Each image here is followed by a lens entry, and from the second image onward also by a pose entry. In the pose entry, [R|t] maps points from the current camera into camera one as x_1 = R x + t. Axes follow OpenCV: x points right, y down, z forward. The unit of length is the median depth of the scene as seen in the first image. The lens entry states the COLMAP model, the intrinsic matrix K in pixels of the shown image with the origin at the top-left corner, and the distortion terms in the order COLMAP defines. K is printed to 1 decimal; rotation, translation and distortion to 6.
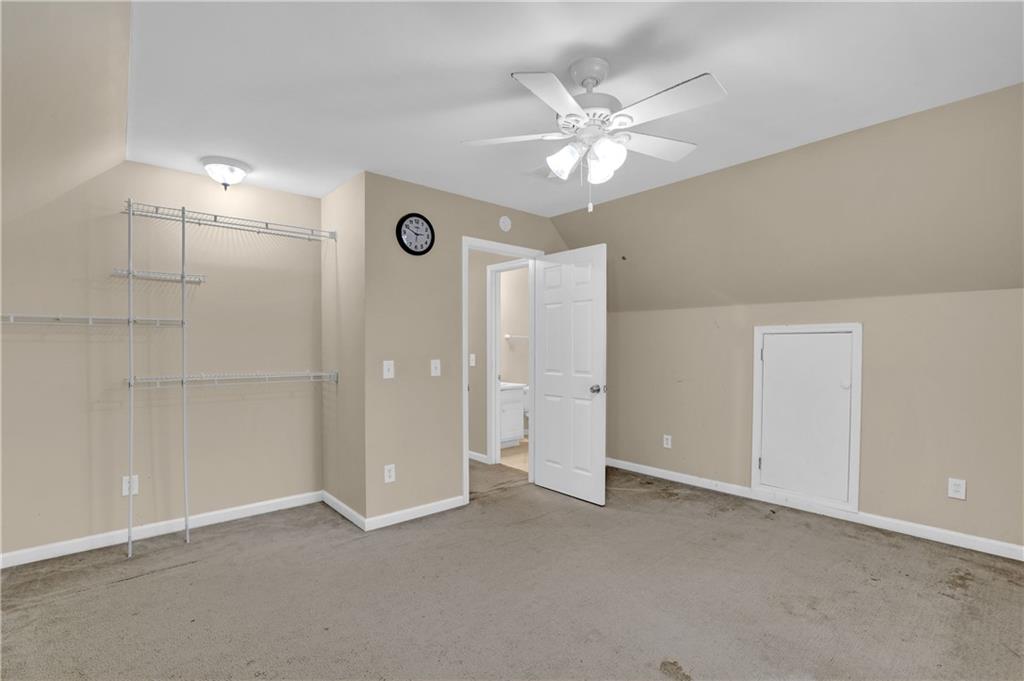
lens RADIAL K [[447.1, 0, 507.1], [0, 447.1, 343.4], [0, 0, 1]] dist [-0.050184, 0.019441]
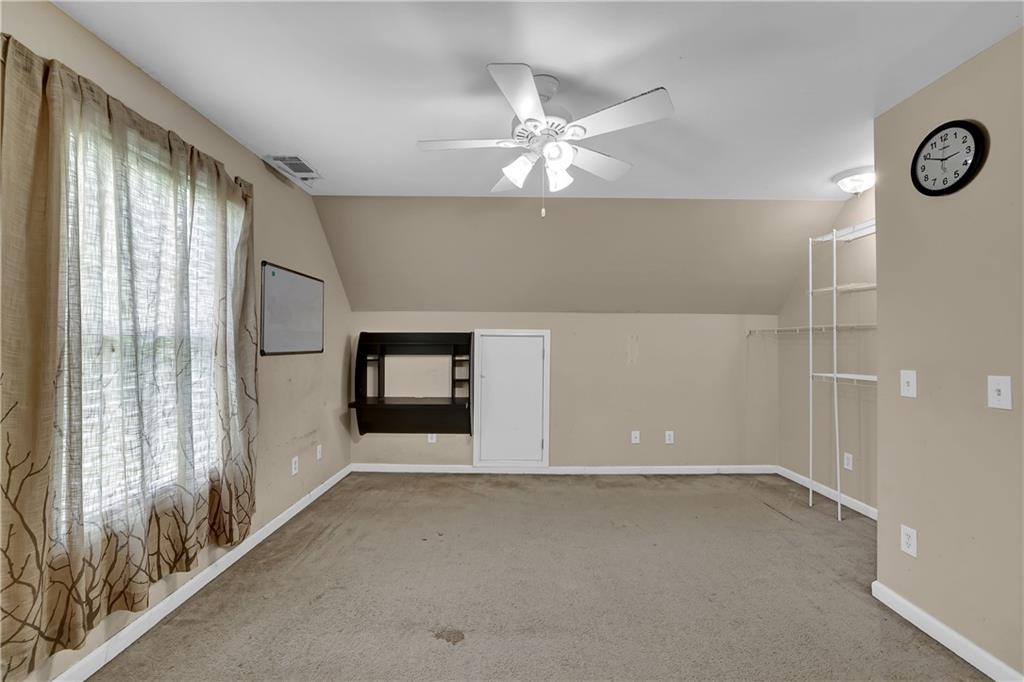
lens RADIAL K [[447.1, 0, 507.1], [0, 447.1, 343.9], [0, 0, 1]] dist [-0.050184, 0.019441]
pose [[-0.664695, -0.008846, -0.747062, 0.617896], [-0.009343, 0.999950, -0.003528, 0.006291], [0.747056, 0.004635, -0.664745, 0.970558]]
